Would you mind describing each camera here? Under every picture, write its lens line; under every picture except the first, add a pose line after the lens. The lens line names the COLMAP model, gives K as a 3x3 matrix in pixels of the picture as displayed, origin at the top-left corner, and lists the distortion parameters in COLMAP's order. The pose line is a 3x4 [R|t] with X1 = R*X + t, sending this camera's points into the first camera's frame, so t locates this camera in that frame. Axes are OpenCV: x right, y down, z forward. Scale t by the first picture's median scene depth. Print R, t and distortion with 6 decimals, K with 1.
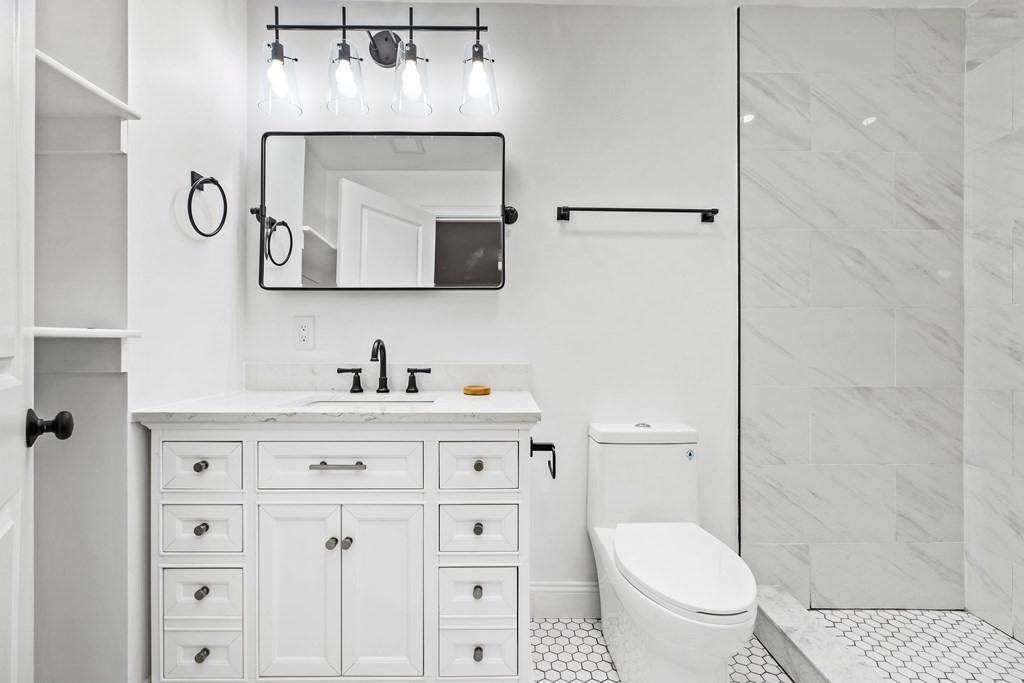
lens RADIAL K [[462.6, 0, 502.7], [0, 462.6, 342.7], [0, 0, 1]] dist [-0.005822, 0.003852]
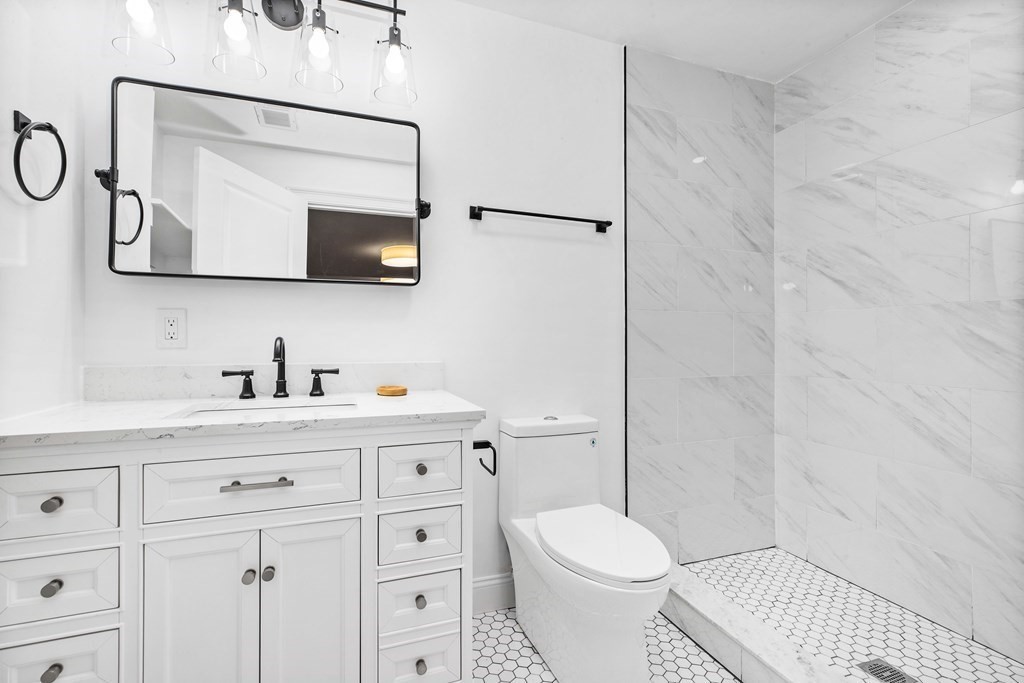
lens RADIAL K [[462.6, 0, 506.8], [0, 462.6, 337.5], [0, 0, 1]] dist [-0.005822, 0.003852]
pose [[0.942664, 0.002128, 0.333737, -0.147561], [-0.000460, 0.999987, -0.005077, -0.001408], [-0.333743, 0.004633, 0.942653, 0.027347]]
